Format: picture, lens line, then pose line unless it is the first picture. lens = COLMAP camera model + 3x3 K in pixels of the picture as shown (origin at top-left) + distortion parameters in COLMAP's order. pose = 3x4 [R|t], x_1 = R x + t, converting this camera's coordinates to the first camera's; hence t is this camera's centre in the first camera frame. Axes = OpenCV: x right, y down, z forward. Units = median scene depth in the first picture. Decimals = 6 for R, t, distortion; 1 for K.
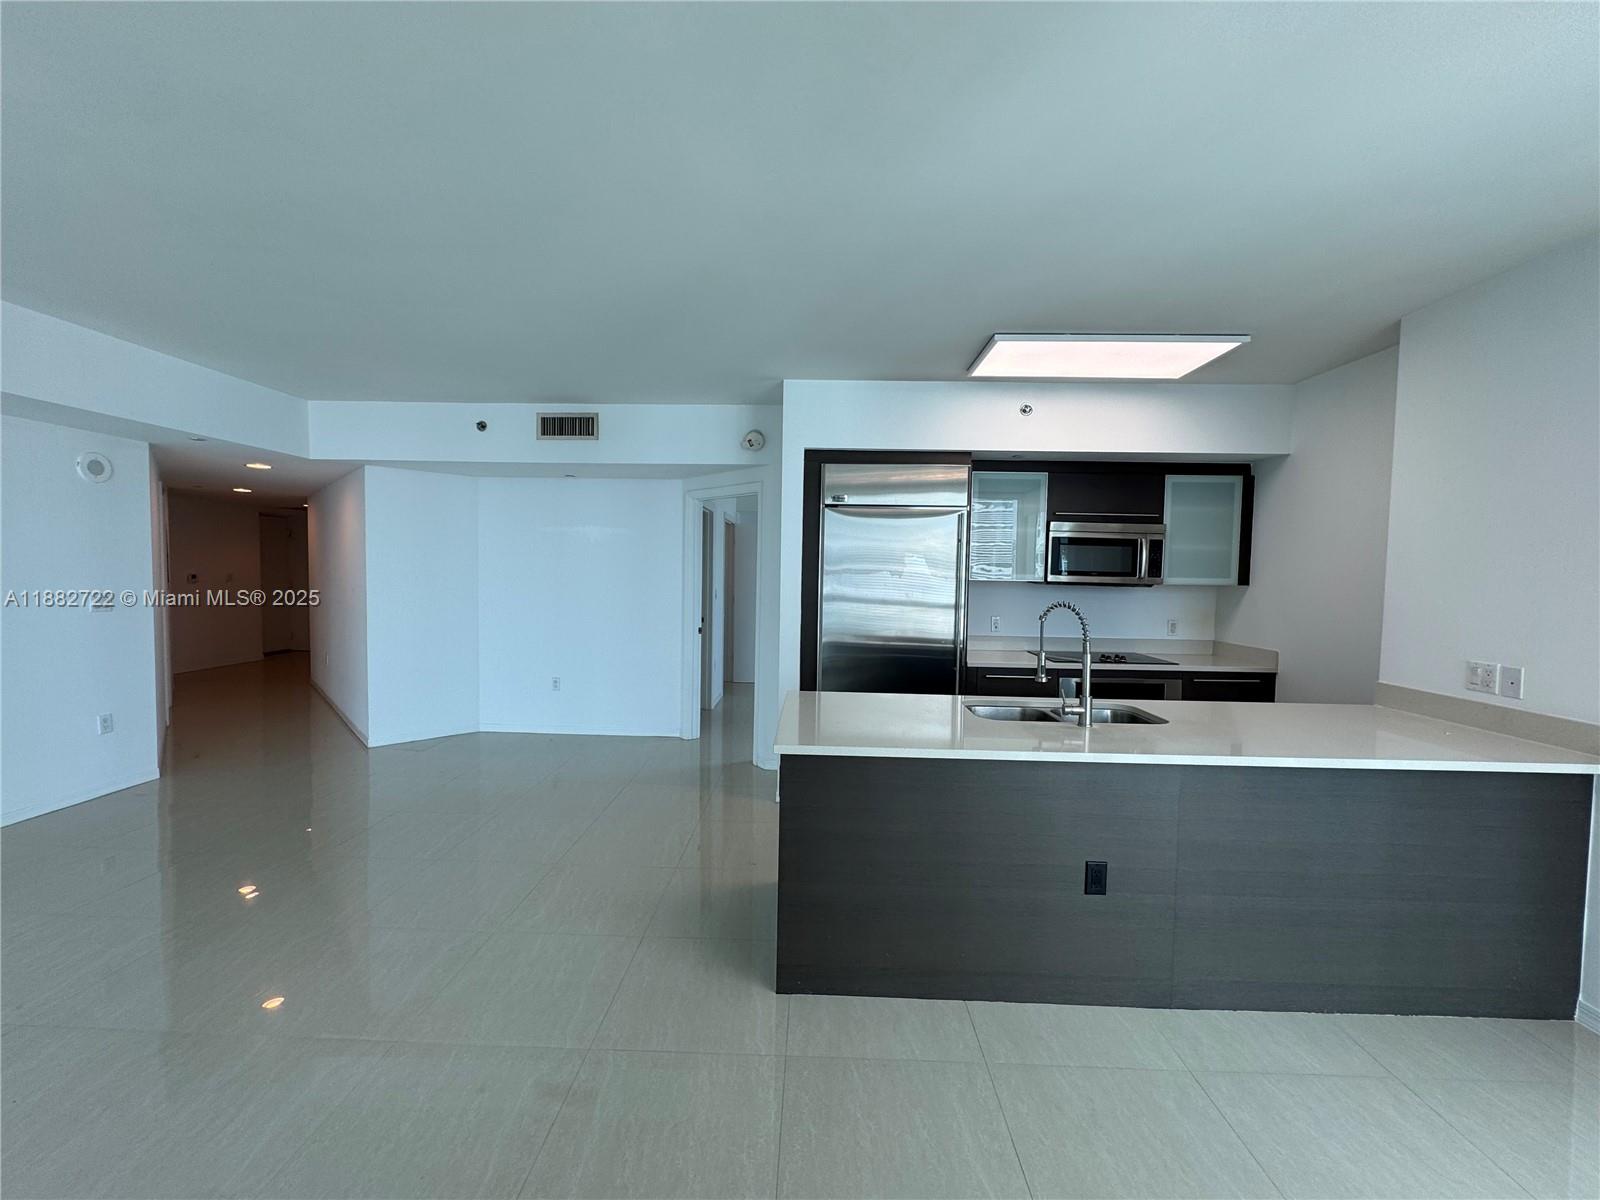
lens RADIAL K [[638.9, 0, 798.6], [0, 638.9, 598.9], [0, 0, 1]] dist [-0.003158, -0.000219]
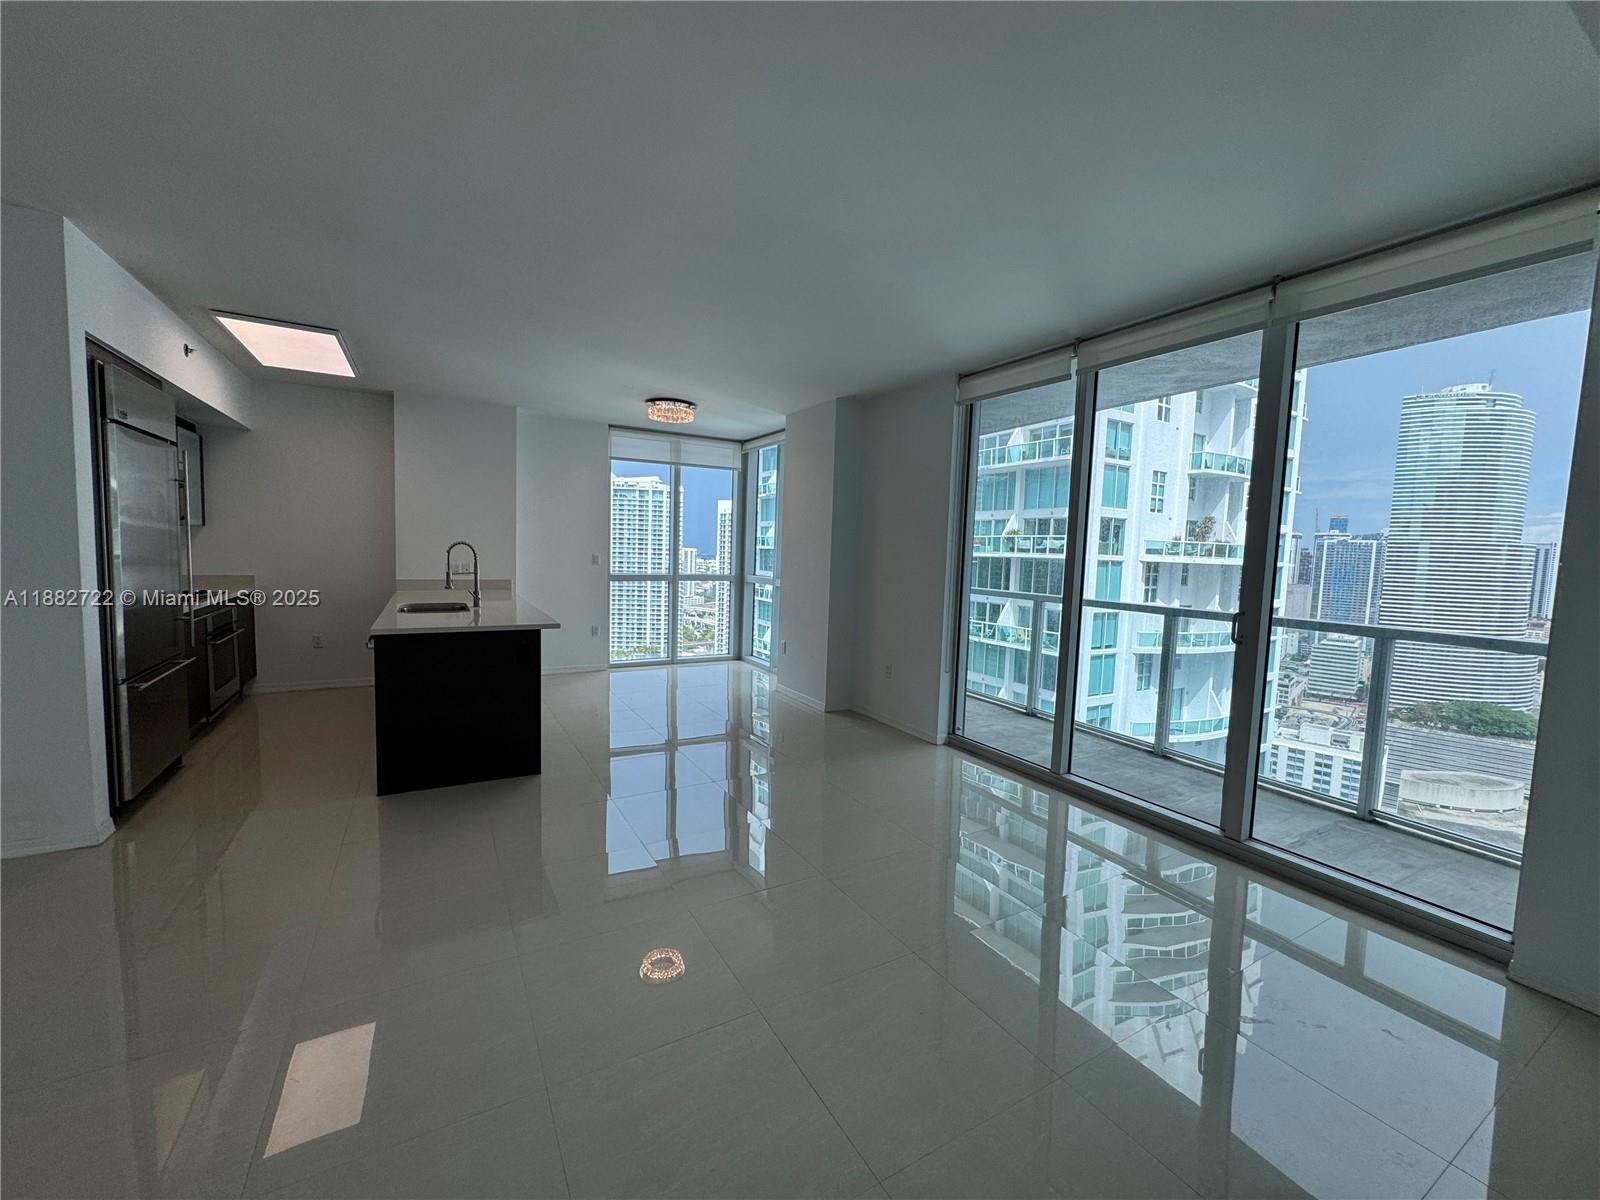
lens RADIAL K [[638.9, 0, 800.0], [0, 638.9, 600.9], [0, 0, 1]] dist [-0.003158, -0.000219]
pose [[-0.524993, -0.104371, 0.844683, -1.023350], [-0.004574, 0.992784, 0.119828, -0.031441], [-0.851095, 0.059045, -0.521682, 0.722203]]
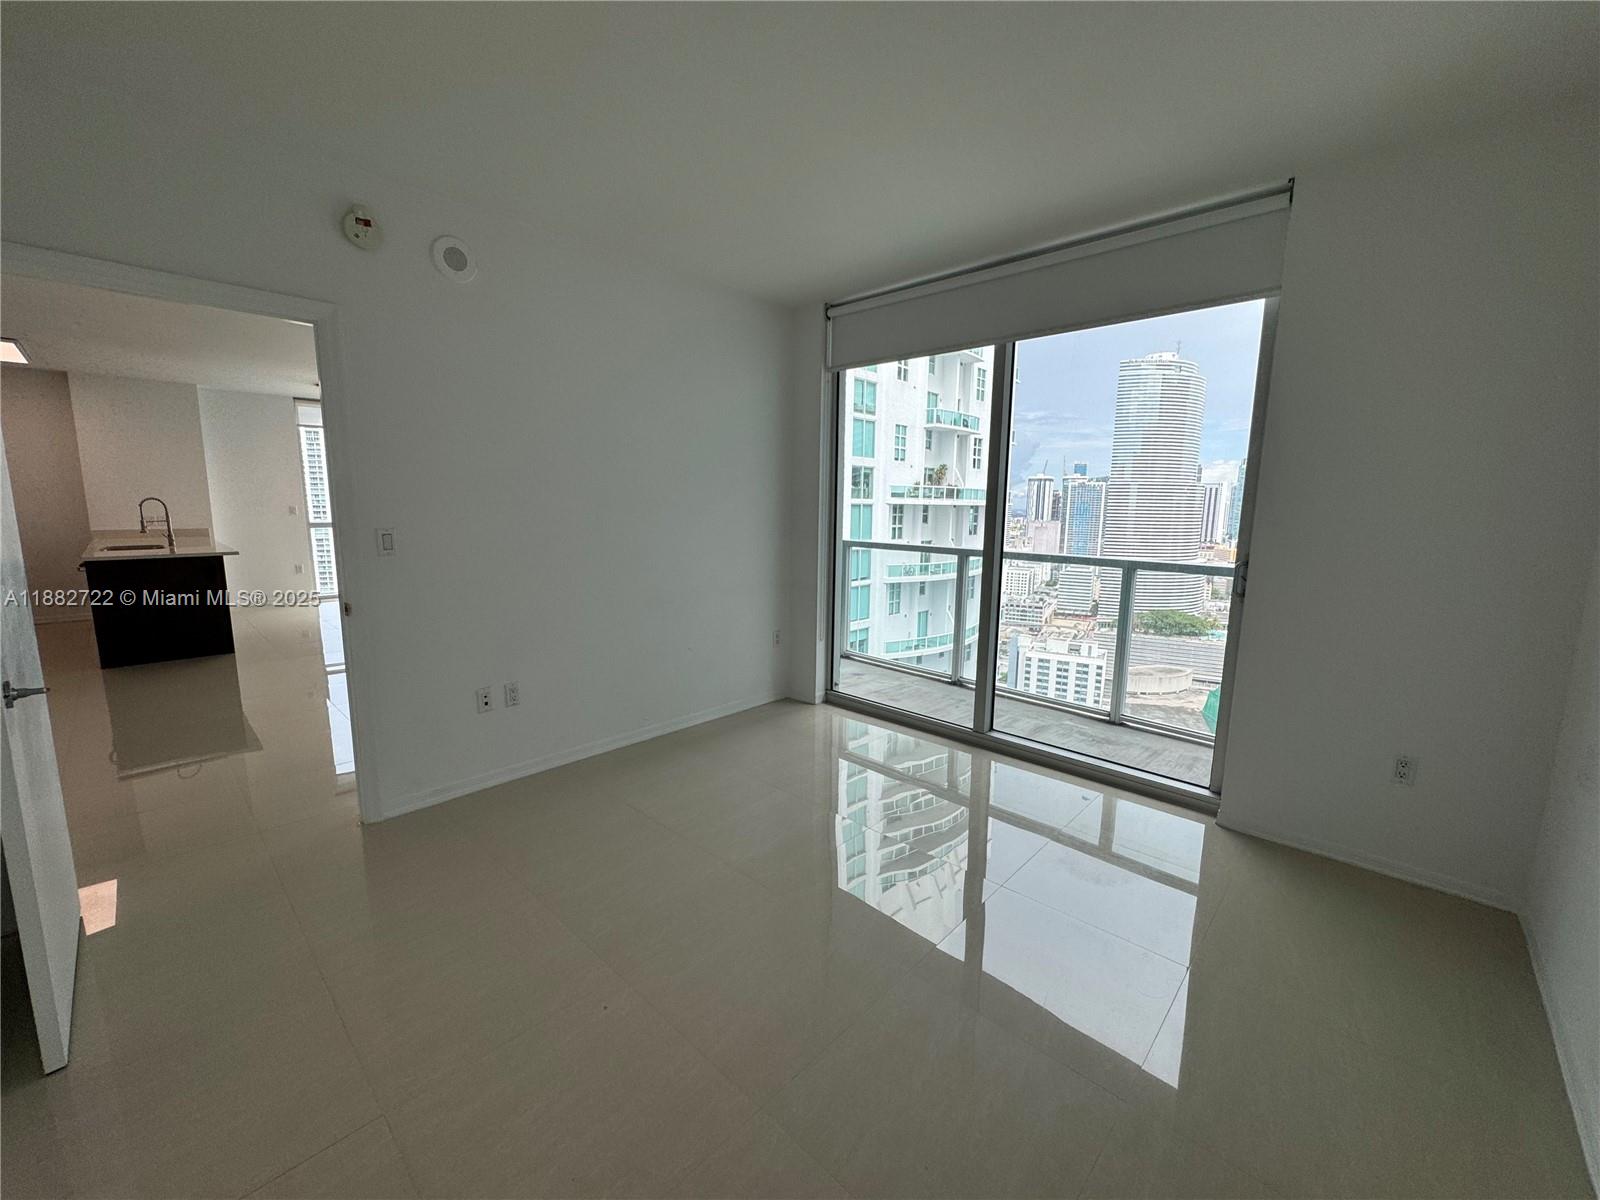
lens RADIAL K [[638.9, 0, 800.0], [0, 638.9, 602.6], [0, 0, 1]] dist [-0.003158, -0.000219]
pose [[-0.746120, -0.131890, 0.652617, -1.932333], [0.002669, 0.979584, 0.201020, -0.053177], [-0.665806, 0.151727, -0.730535, 0.754172]]
